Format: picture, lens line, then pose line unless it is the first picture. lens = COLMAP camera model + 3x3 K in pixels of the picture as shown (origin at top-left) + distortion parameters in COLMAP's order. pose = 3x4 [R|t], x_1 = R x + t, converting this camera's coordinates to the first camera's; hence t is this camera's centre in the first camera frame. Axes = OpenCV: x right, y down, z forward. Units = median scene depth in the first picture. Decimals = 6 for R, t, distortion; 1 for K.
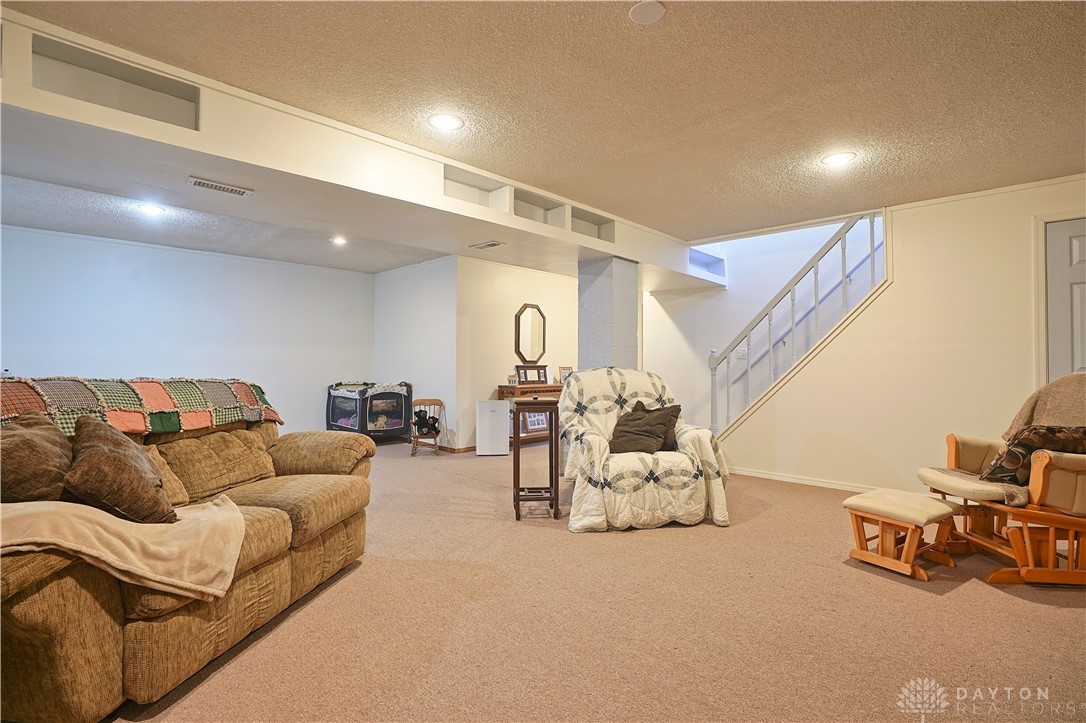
lens RADIAL K [[511.6, 0, 530.1], [0, 511.6, 355.5], [0, 0, 1]] dist [-0.000975, -0.000072]
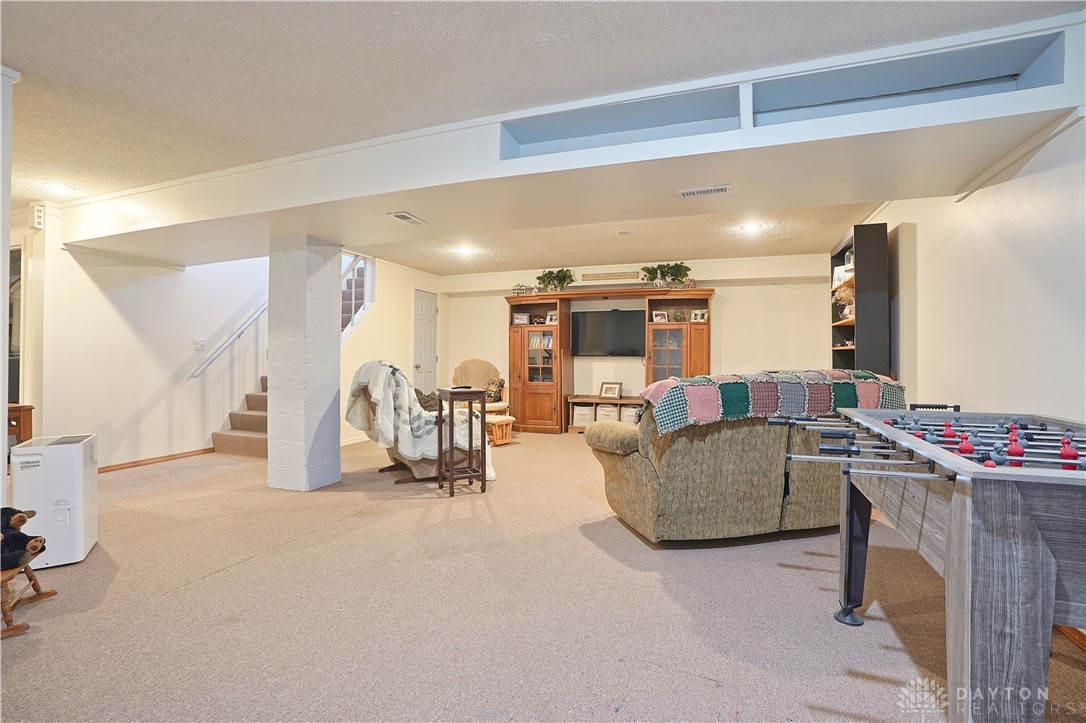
lens RADIAL K [[511.6, 0, 530.1], [0, 511.6, 355.5], [0, 0, 1]] dist [-0.000975, -0.000072]
pose [[-0.420332, 0.001908, 0.907368, -1.041977], [-0.020219, 0.999730, -0.011468, 0.021377], [-0.907145, -0.023167, -0.420180, 1.301745]]
